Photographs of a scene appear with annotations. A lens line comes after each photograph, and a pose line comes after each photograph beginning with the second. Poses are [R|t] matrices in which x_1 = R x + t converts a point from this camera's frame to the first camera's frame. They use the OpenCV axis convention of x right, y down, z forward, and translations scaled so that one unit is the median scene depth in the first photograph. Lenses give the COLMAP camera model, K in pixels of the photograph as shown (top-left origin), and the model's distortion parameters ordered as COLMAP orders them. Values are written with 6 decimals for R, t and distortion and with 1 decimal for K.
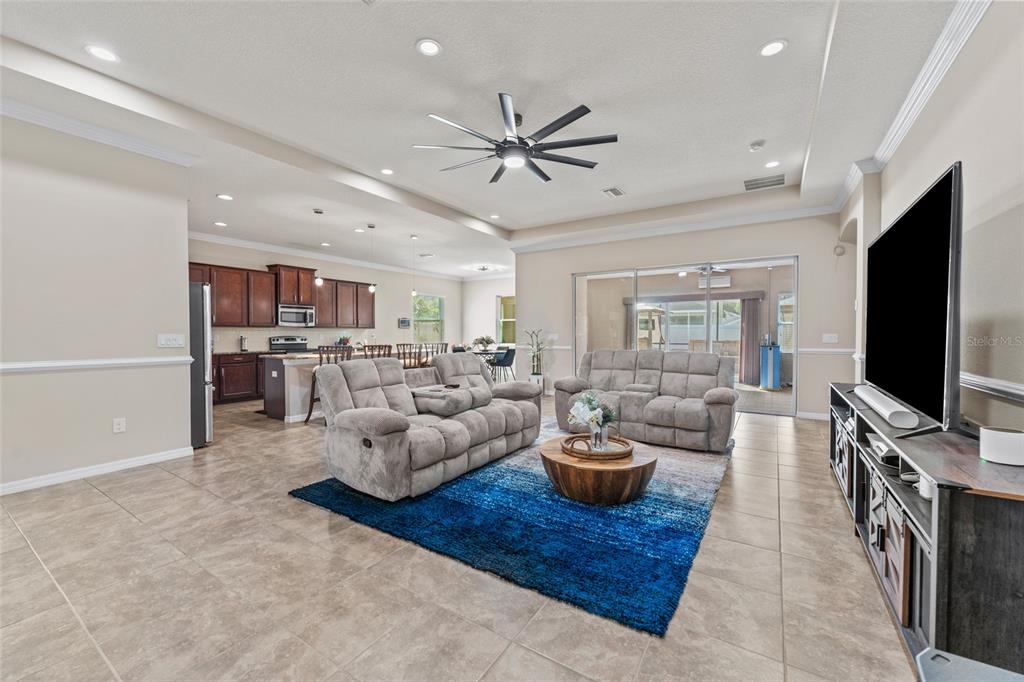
lens RADIAL K [[408.2, 0, 510.0], [0, 408.2, 338.0], [0, 0, 1]] dist [-0.005887, -0.000163]
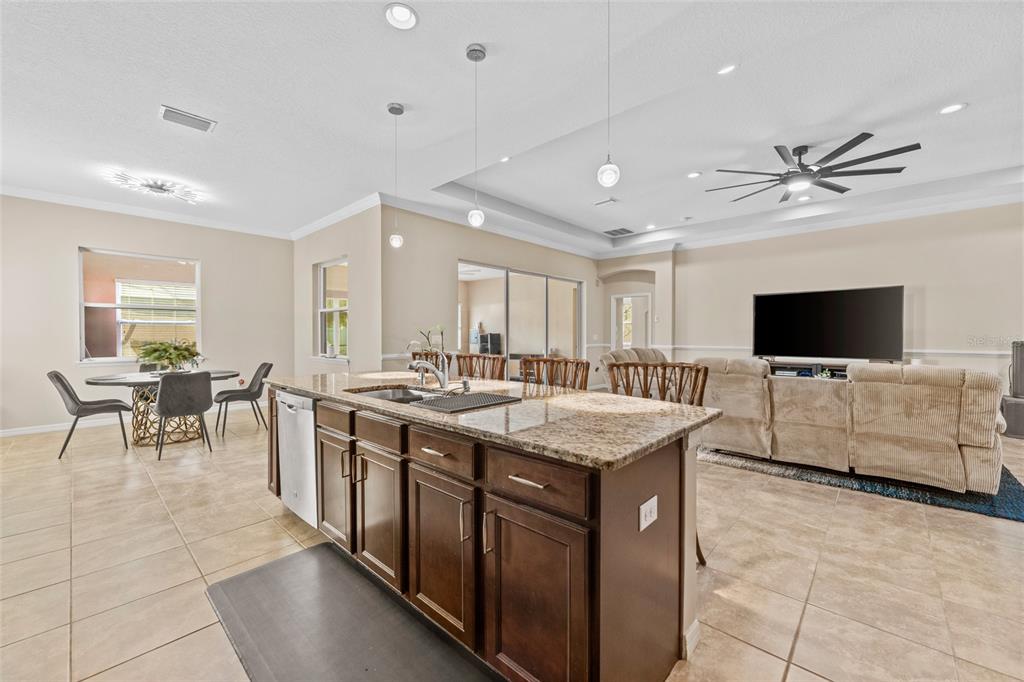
lens RADIAL K [[408.2, 0, 510.0], [0, 408.2, 338.0], [0, 0, 1]] dist [-0.005887, -0.000163]
pose [[0.154603, -0.003449, 0.987971, -1.667817], [0.007812, 0.999967, 0.002268, -0.010966], [-0.987946, 0.007367, 0.154625, 2.180061]]
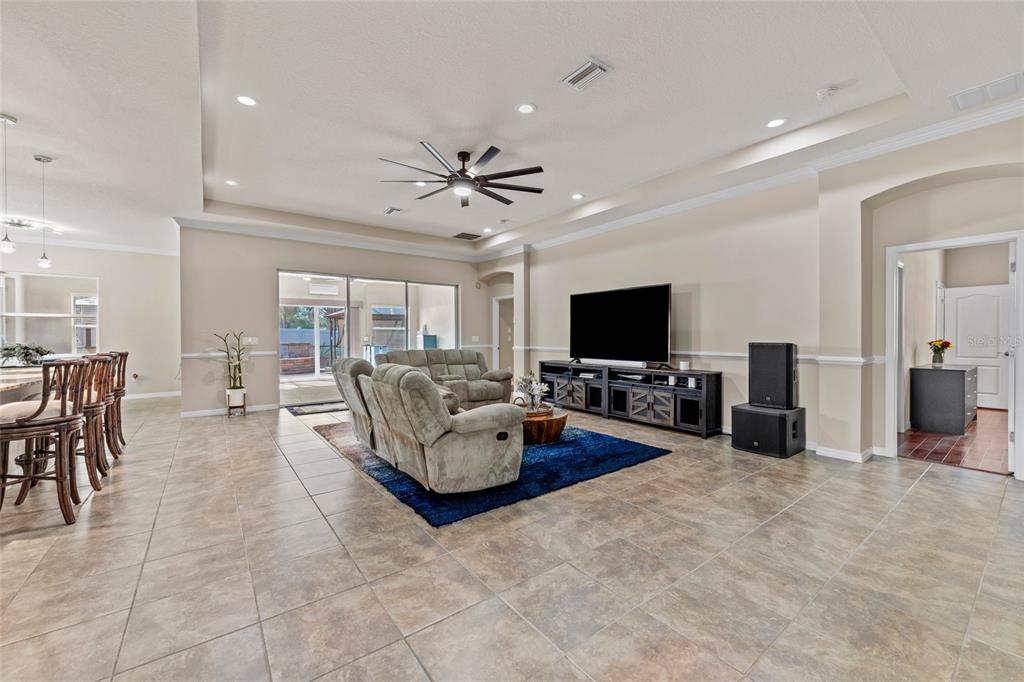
lens RADIAL K [[410.6, 0, 511.8], [0, 410.6, 337.9], [0, 0, 1]] dist [0.000474, 0.000417]
pose [[0.330352, -0.004009, 0.943849, -1.420220], [0.012157, 0.999926, -0.000008, -0.004786], [-0.943780, 0.011477, 0.330376, 0.631734]]
